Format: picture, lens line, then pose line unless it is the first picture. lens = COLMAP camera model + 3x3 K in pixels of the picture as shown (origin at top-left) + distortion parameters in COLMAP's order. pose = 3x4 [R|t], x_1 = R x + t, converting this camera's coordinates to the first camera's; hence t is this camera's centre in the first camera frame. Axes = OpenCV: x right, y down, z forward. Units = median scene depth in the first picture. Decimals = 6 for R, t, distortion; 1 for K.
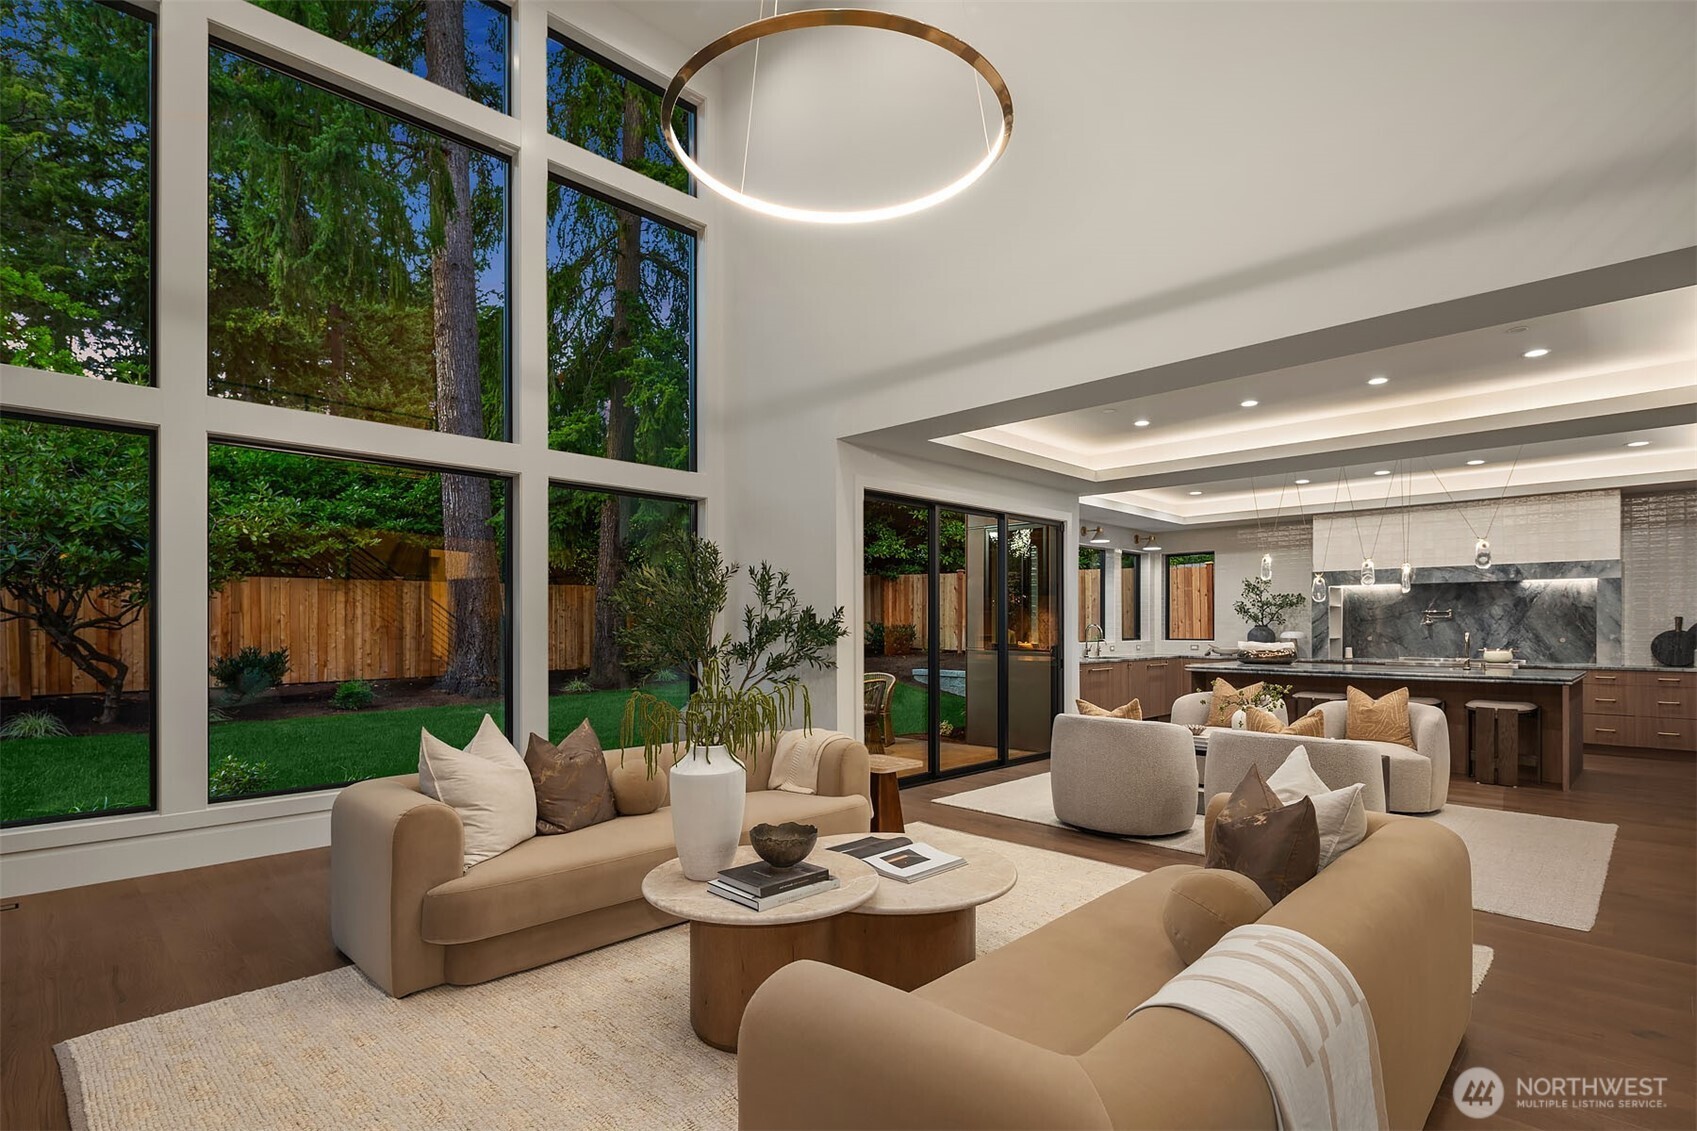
lens RADIAL K [[824.0, 0, 847.7], [0, 824.0, 624.1], [0, 0, 1]] dist [-0.000568, -0.000175]
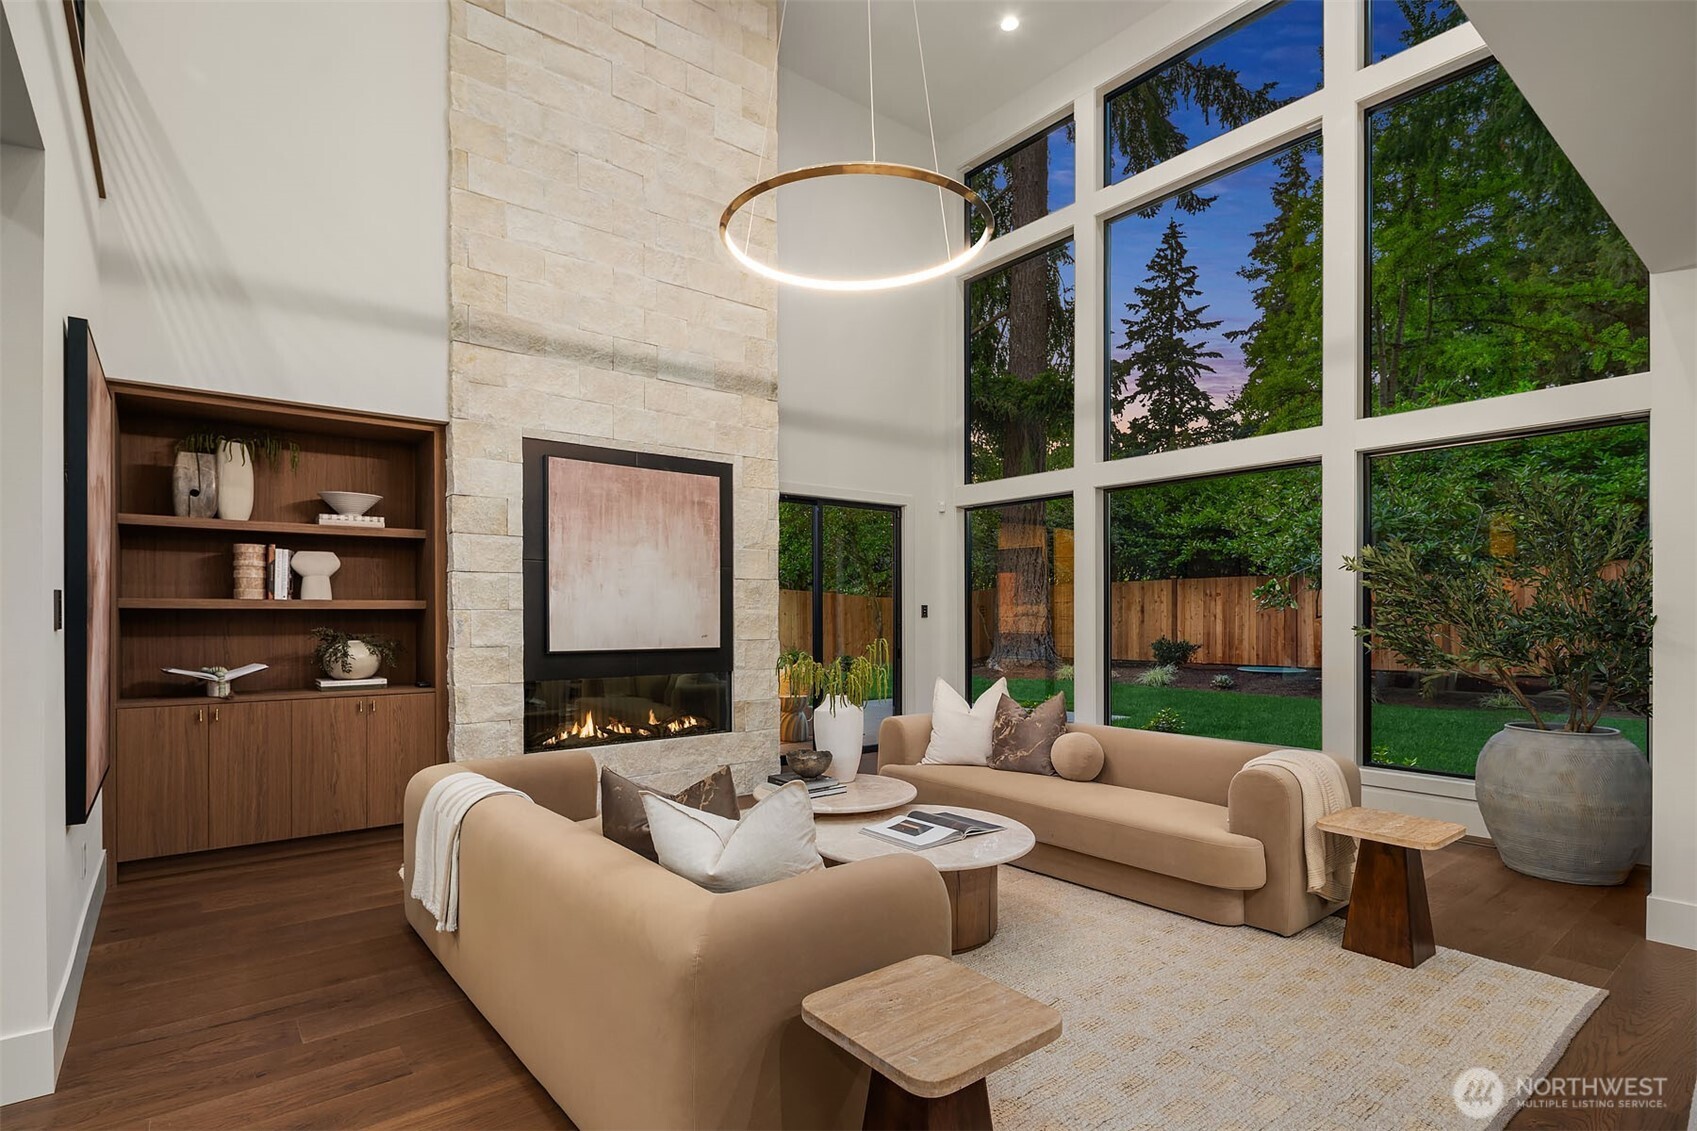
lens RADIAL K [[824.0, 0, 847.7], [0, 824.0, 624.1], [0, 0, 1]] dist [-0.000568, -0.000175]
pose [[-0.115687, 0.008513, -0.993249, 0.520486], [0.005067, 0.999955, 0.007980, 0.000593], [0.993273, -0.004109, -0.115725, 0.461475]]
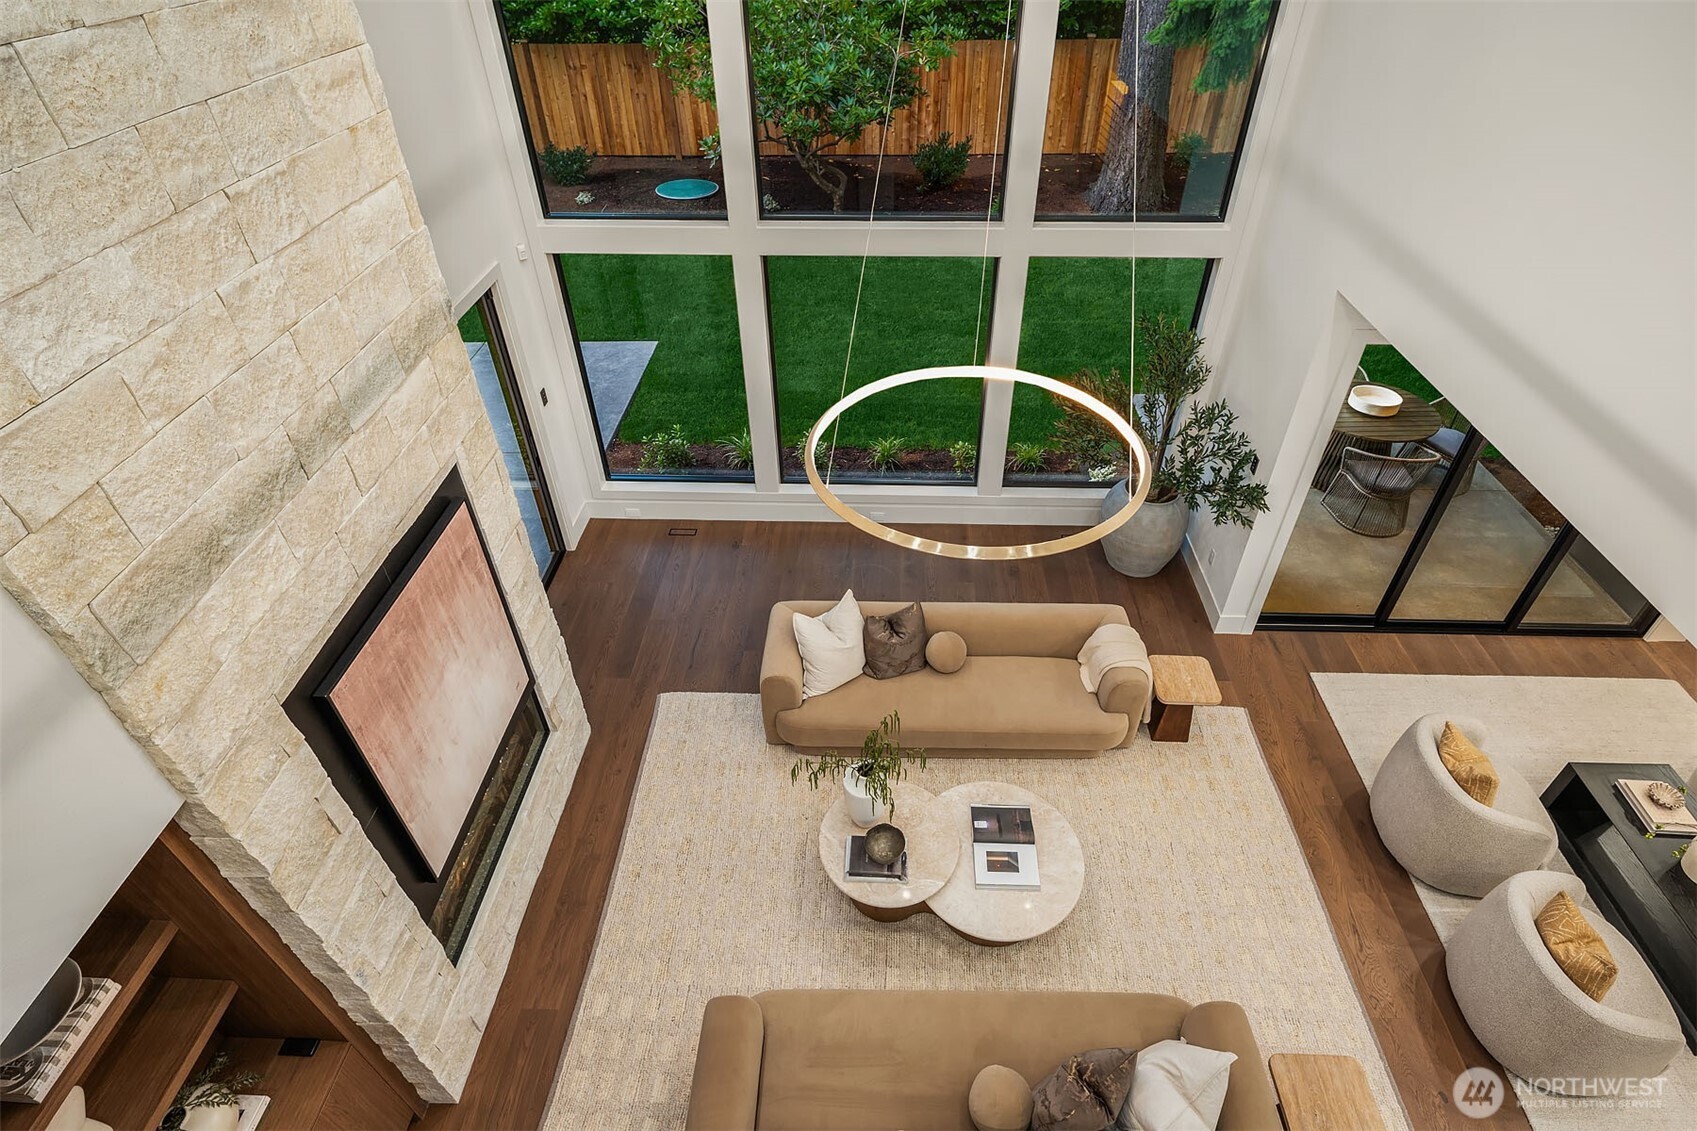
lens RADIAL K [[847.9, 0, 856.9], [0, 847.9, 554.5], [0, 0, 1]] dist [0.002965, 0.000524]
pose [[0.677529, 0.464468, -0.570283, 0.219545], [-0.000805, 0.775841, 0.630928, -0.475912], [0.735495, -0.427013, 0.526029, 0.113260]]
